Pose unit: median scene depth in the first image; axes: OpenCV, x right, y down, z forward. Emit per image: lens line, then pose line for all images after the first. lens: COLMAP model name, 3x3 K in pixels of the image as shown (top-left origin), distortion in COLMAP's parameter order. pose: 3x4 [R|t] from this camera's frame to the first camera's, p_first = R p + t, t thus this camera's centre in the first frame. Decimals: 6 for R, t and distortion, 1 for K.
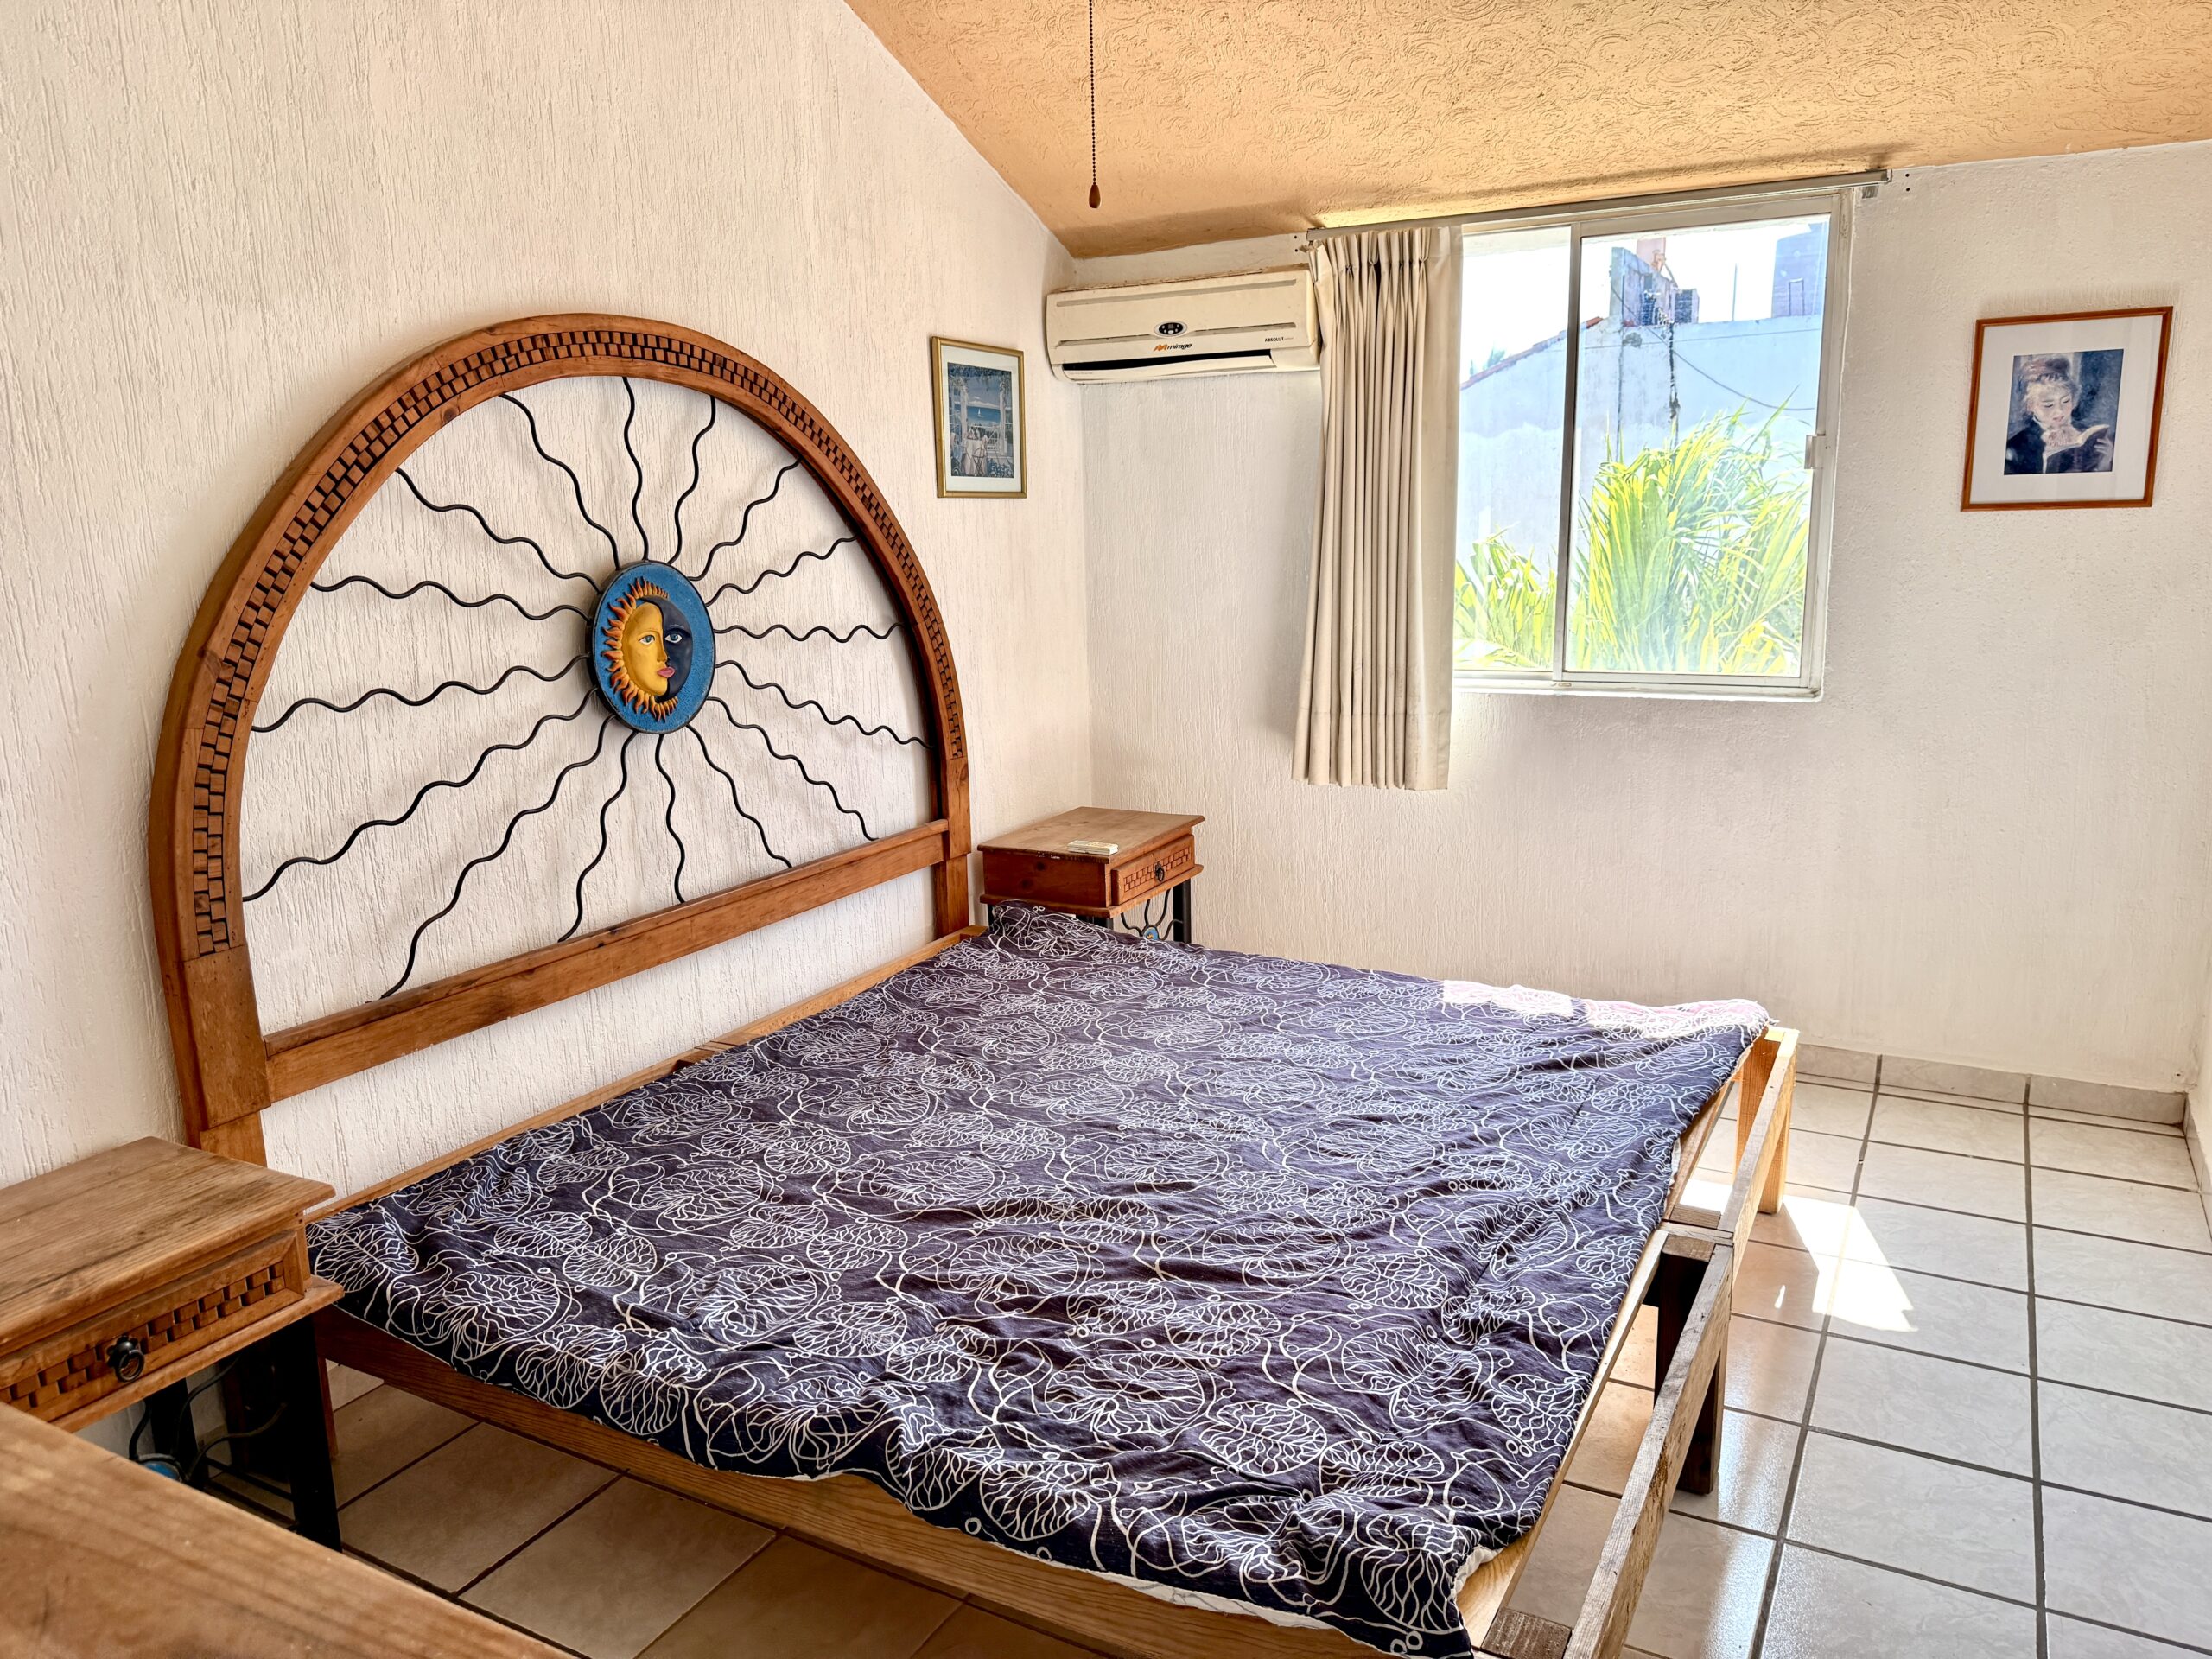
lens RADIAL K [[1573.8, 0, 1102.8], [0, 1573.8, 827.1], [0, 0, 1]] dist [0.056269, -0.002202]
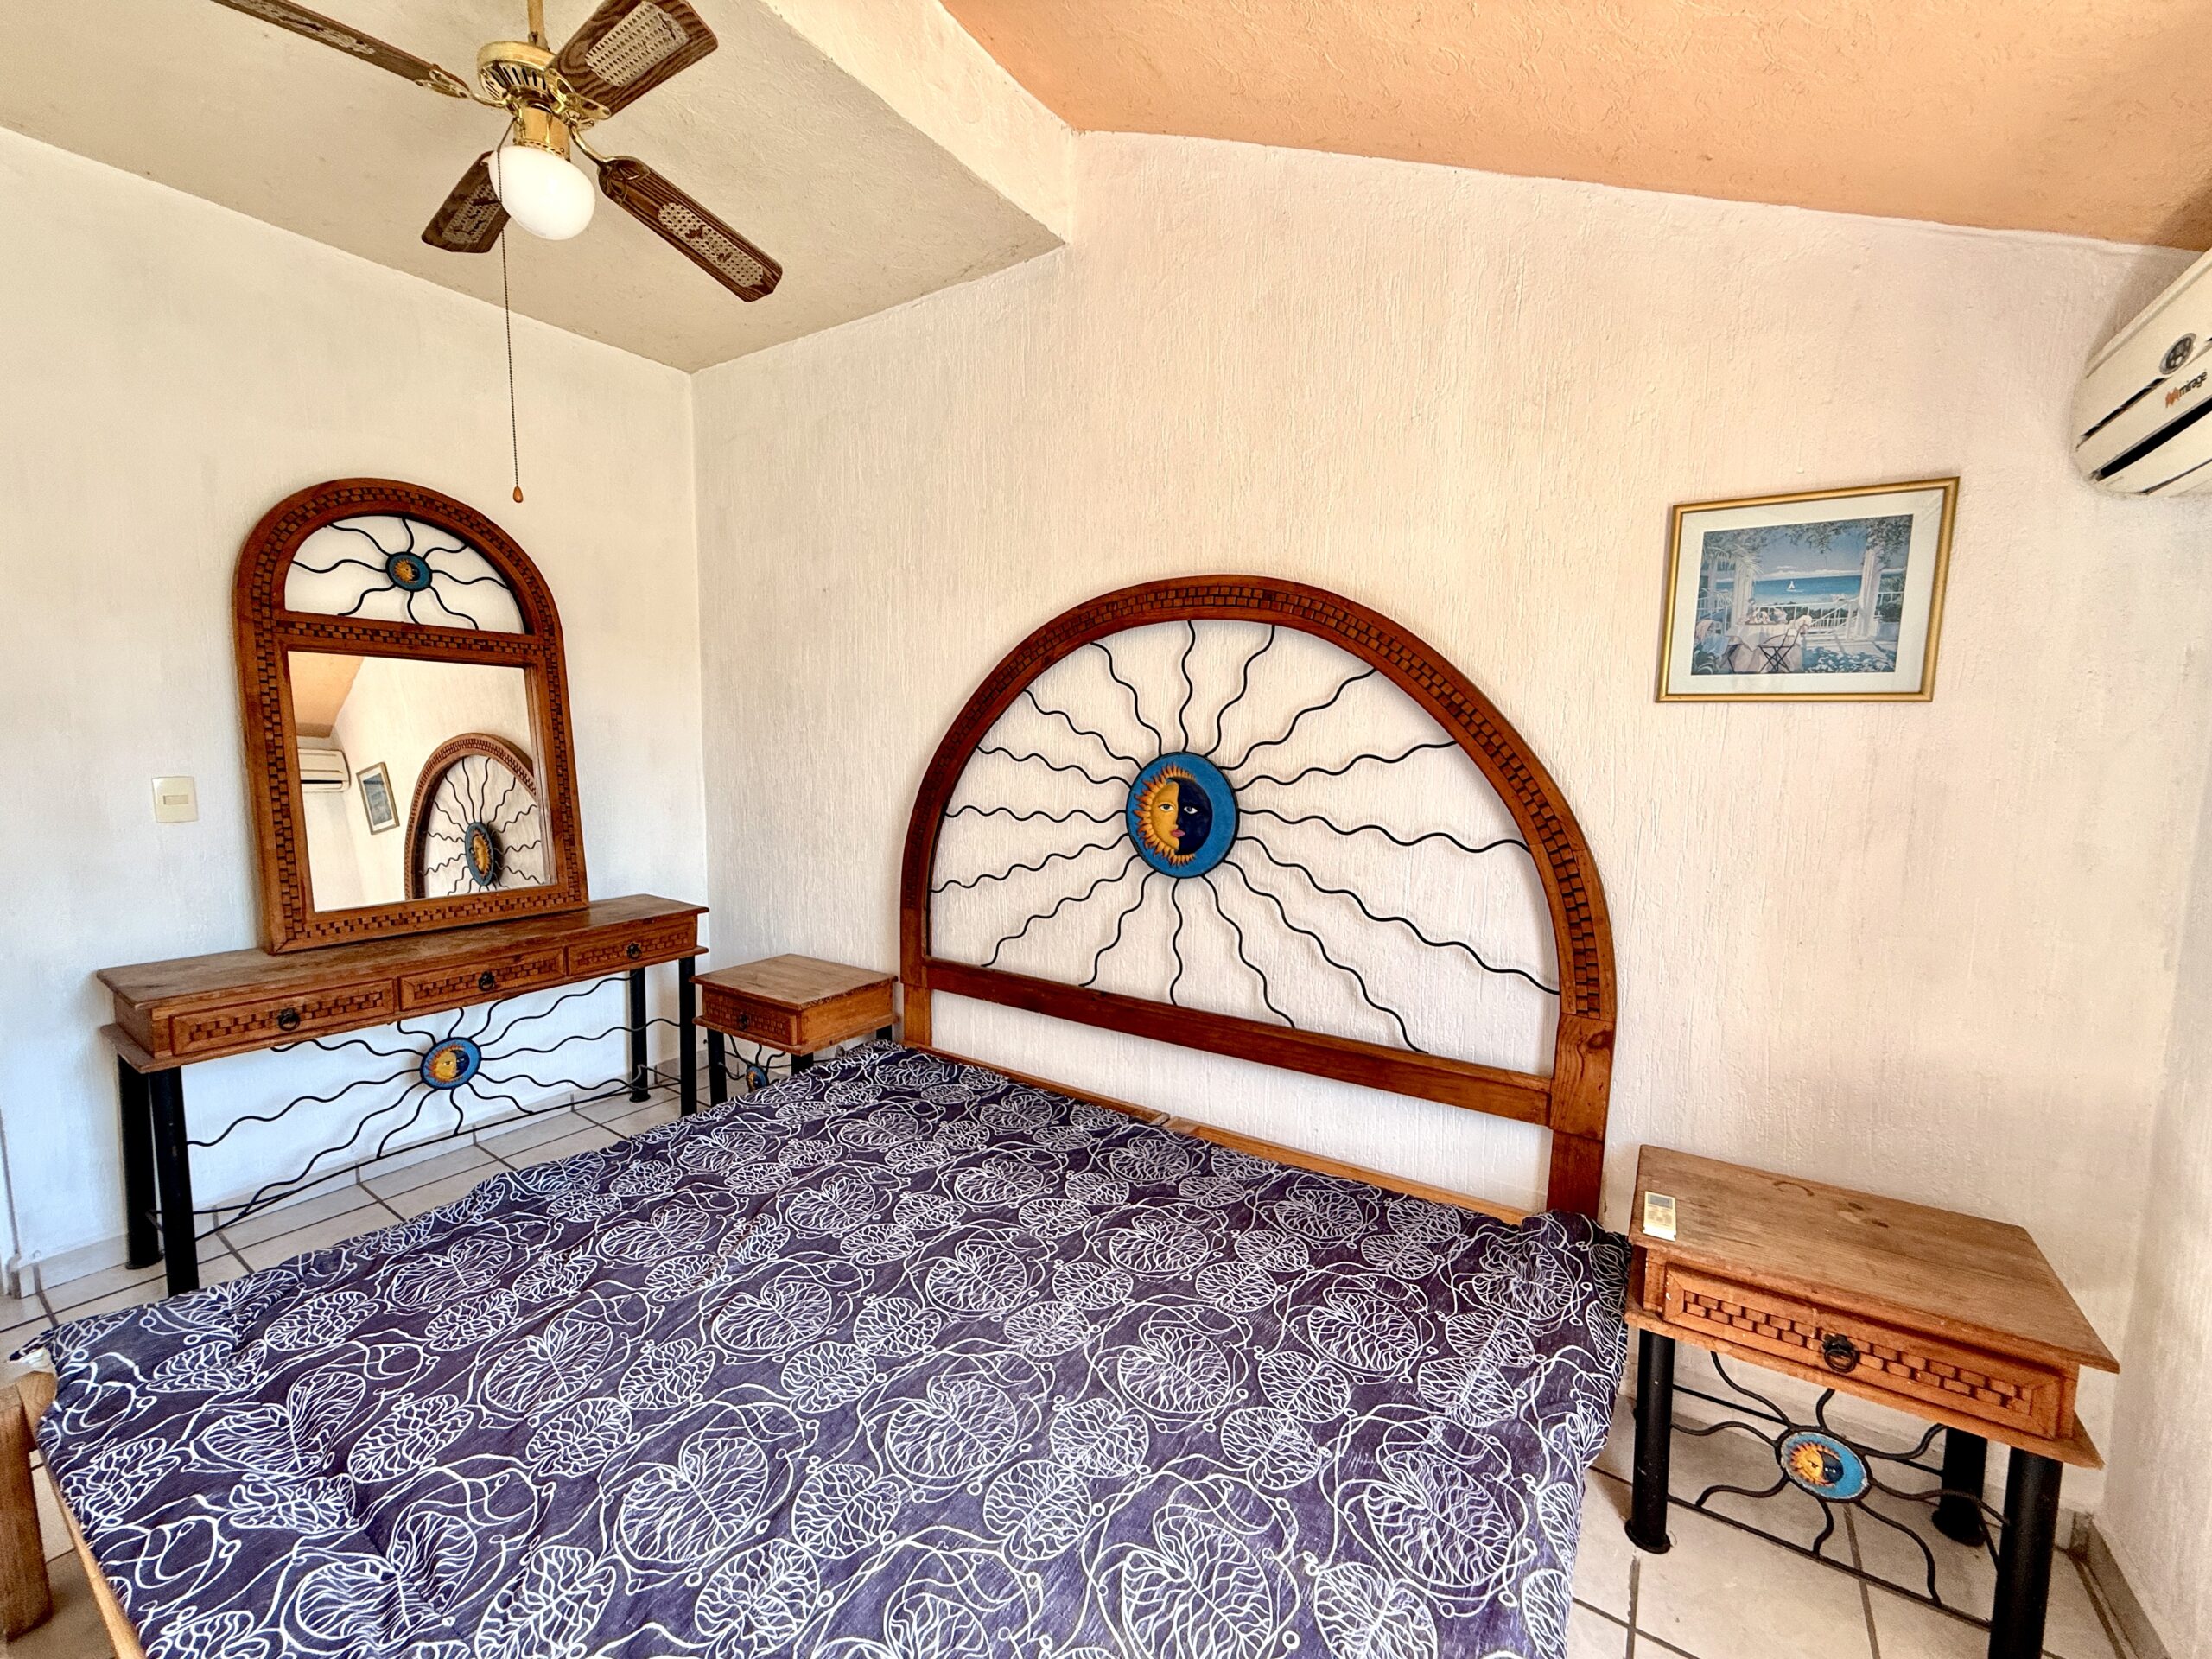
lens RADIAL K [[886.9, 0, 1099.9], [0, 886.9, 820.4], [0, 0, 1]] dist [-0.000864, -0.000095]
pose [[-0.084953, 0.121503, -0.988949, 0.456978], [-0.204352, 0.969313, 0.136645, -0.190669], [0.975204, 0.213703, -0.057517, 0.939753]]
